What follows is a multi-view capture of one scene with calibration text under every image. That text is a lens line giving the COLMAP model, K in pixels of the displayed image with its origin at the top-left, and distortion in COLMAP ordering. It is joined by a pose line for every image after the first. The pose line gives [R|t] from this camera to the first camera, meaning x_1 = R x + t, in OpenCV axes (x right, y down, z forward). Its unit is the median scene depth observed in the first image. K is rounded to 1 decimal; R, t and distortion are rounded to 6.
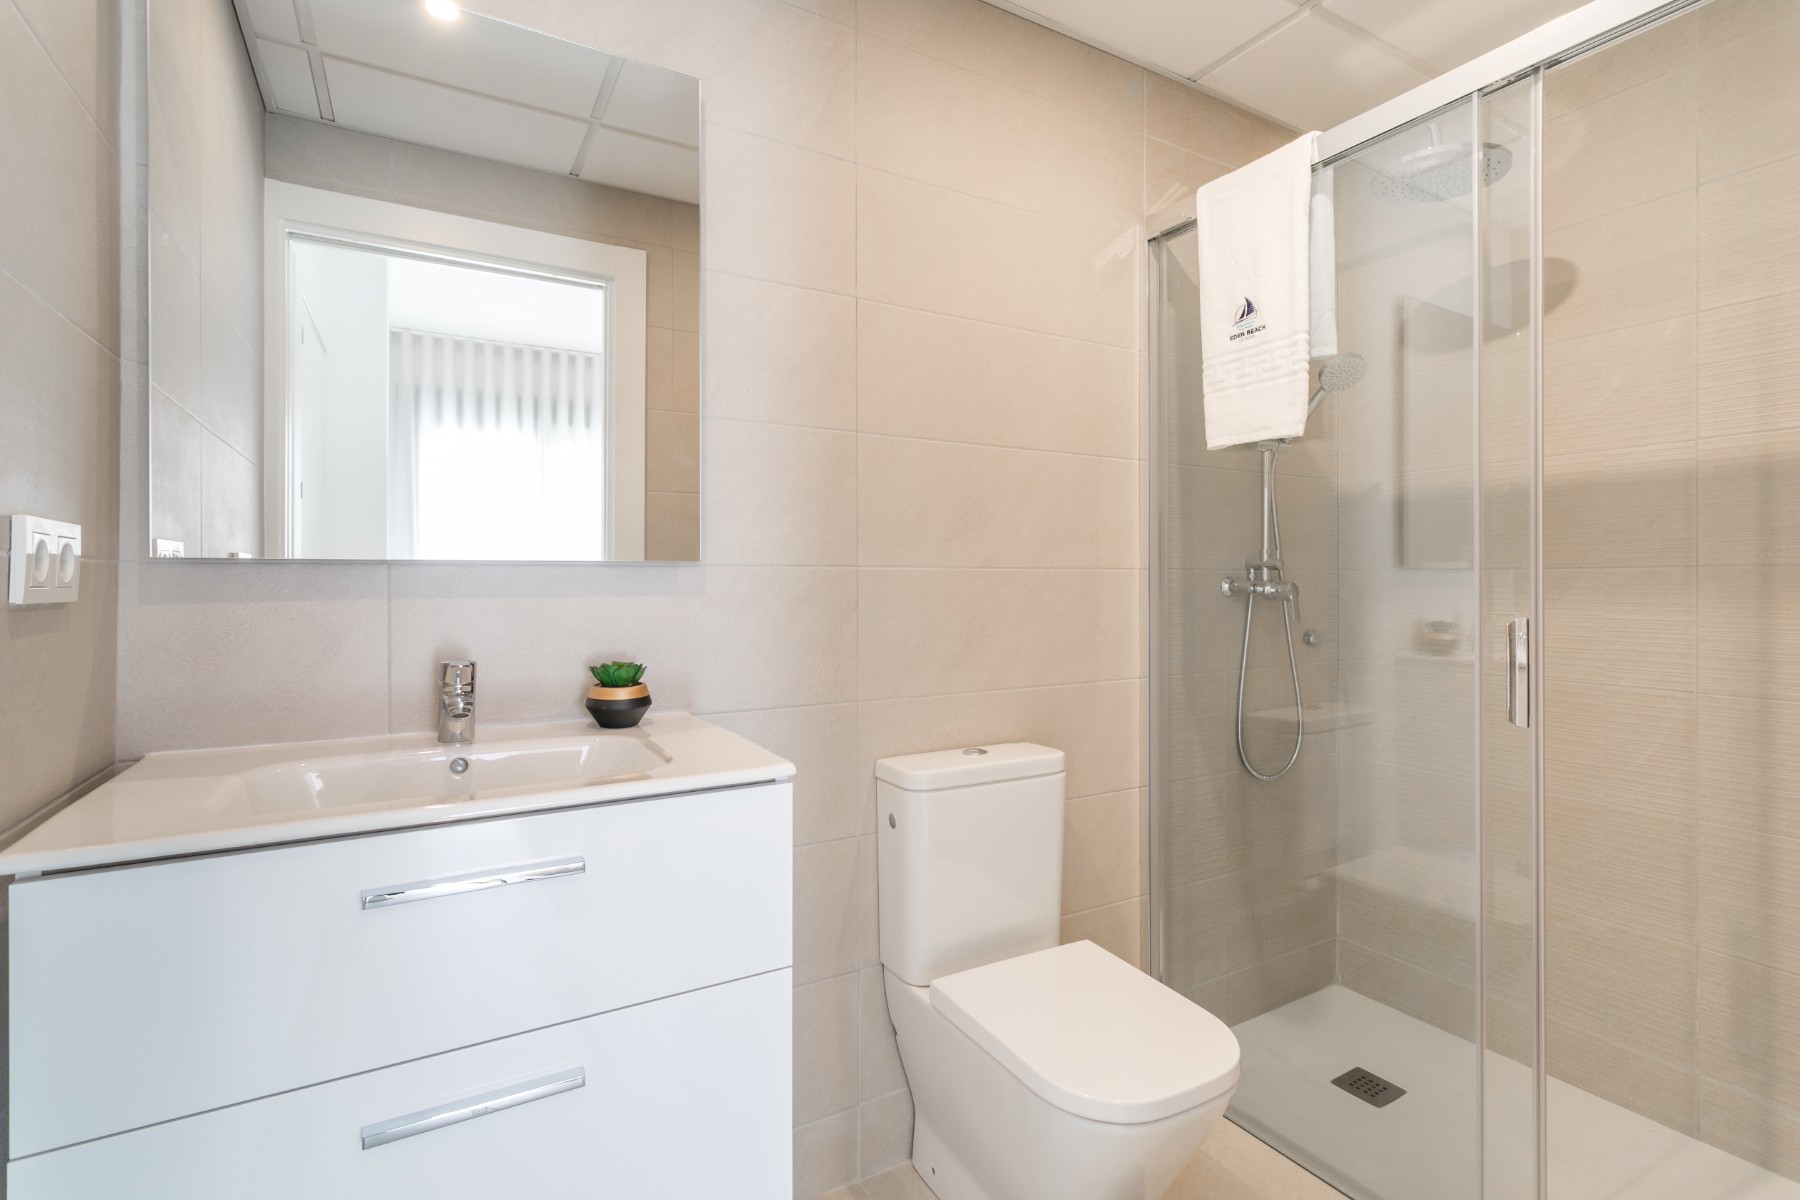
lens RADIAL K [[862.9, 0, 900.0], [0, 862.9, 600.0], [0, 0, 1]] dist [0.001042, 0.001748]
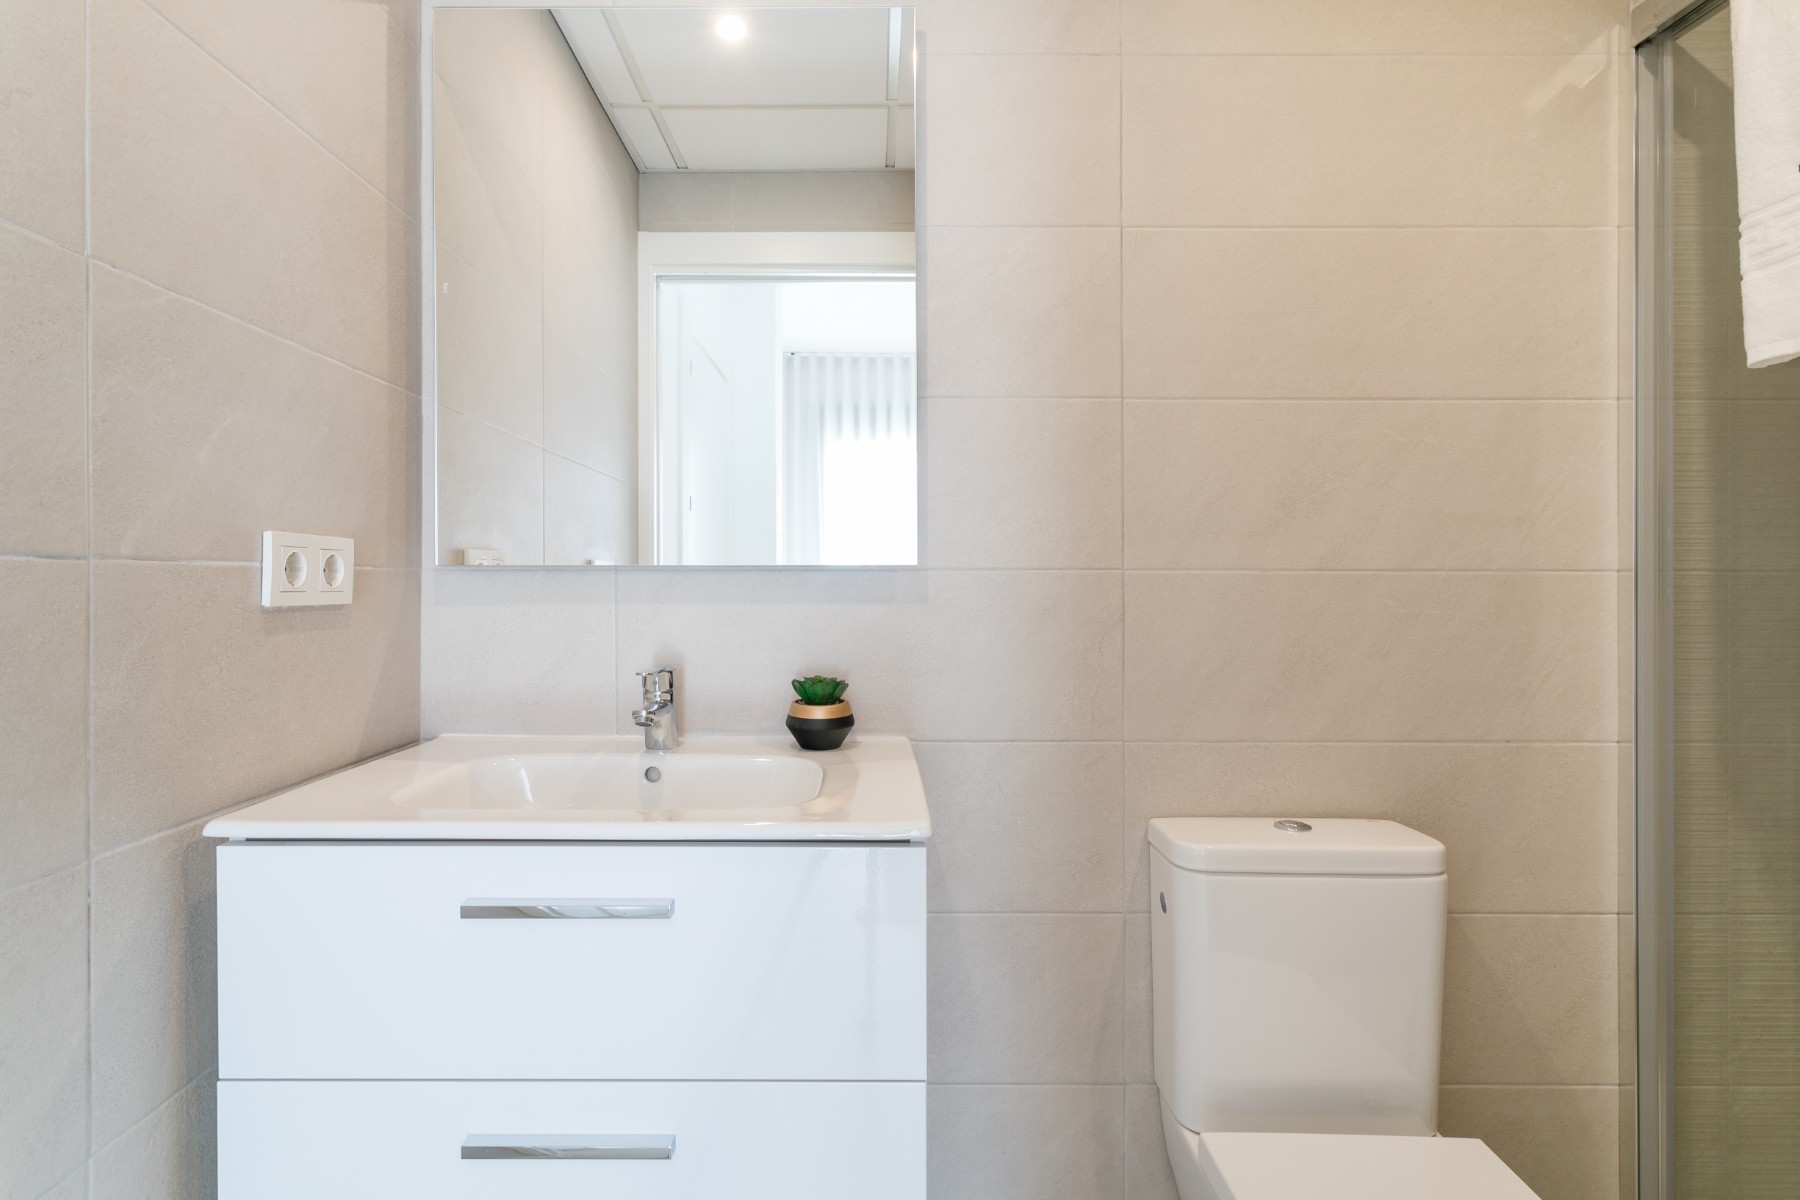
lens RADIAL K [[873.4, 0, 895.4], [0, 873.4, 595.5], [0, 0, 1]] dist [0.000184, 0.002343]
pose [[0.862078, 0.010746, -0.506662, 0.171044], [-0.013699, 0.999904, -0.002101, -0.010291], [0.506591, 0.008752, 0.862142, 0.206222]]
